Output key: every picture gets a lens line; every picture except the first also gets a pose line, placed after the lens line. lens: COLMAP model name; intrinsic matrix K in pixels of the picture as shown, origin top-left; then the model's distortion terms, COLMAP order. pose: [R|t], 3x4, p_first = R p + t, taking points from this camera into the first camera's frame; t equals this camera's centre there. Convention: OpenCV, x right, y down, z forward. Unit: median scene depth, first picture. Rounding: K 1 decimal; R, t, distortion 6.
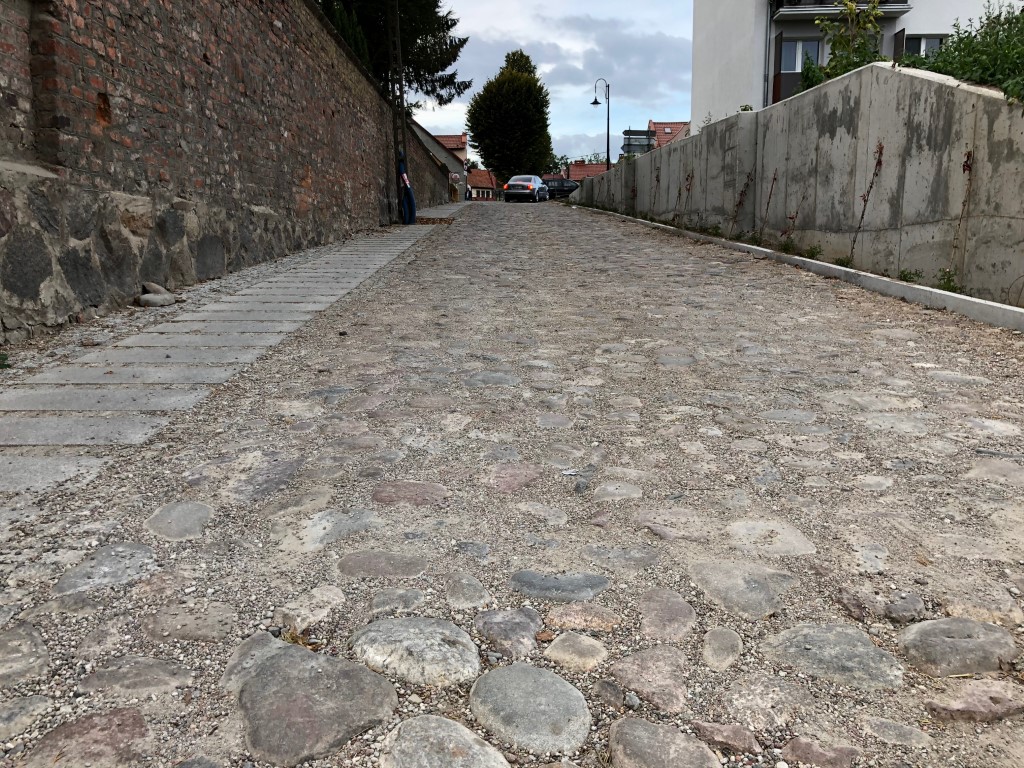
lens RADIAL K [[829.2, 0, 511.9], [0, 829.2, 384.7], [0, 0, 1]] dist [0.031334, -0.048190]
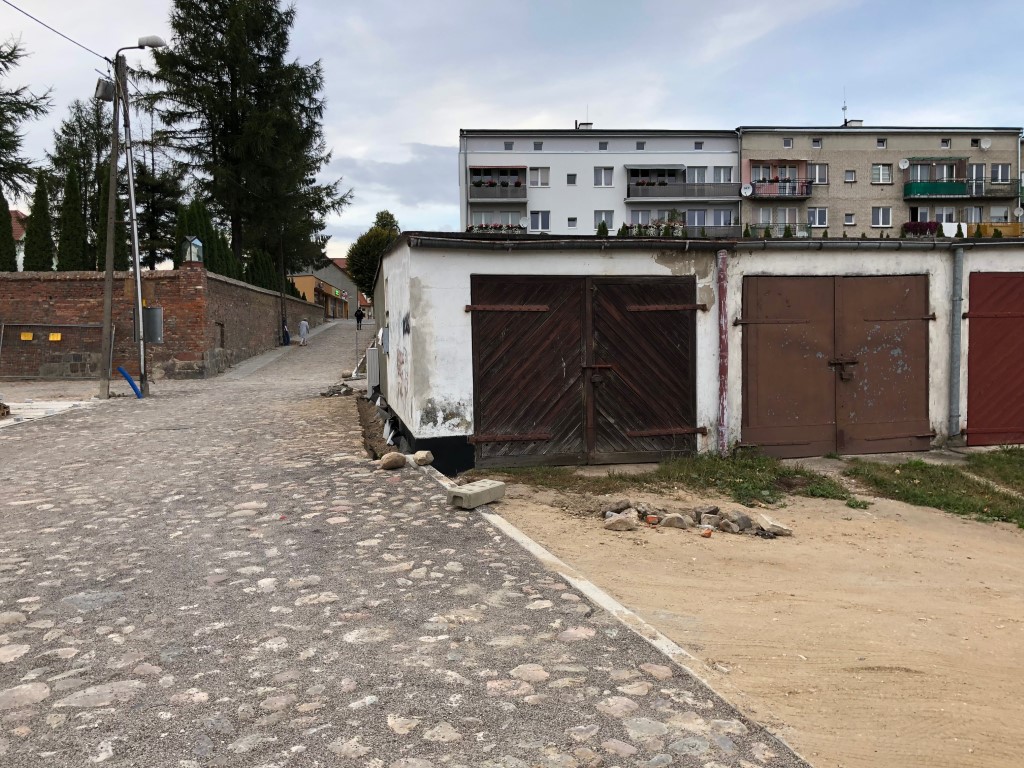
lens RADIAL K [[829.2, 0, 512.0], [0, 829.2, 375.4], [0, 0, 1]] dist [0.031334, -0.048190]
pose [[0.994523, -0.013832, 0.103602, 0.141639], [0.026640, 0.992014, -0.123283, 0.111222], [-0.101070, 0.125368, 0.986949, -0.752559]]
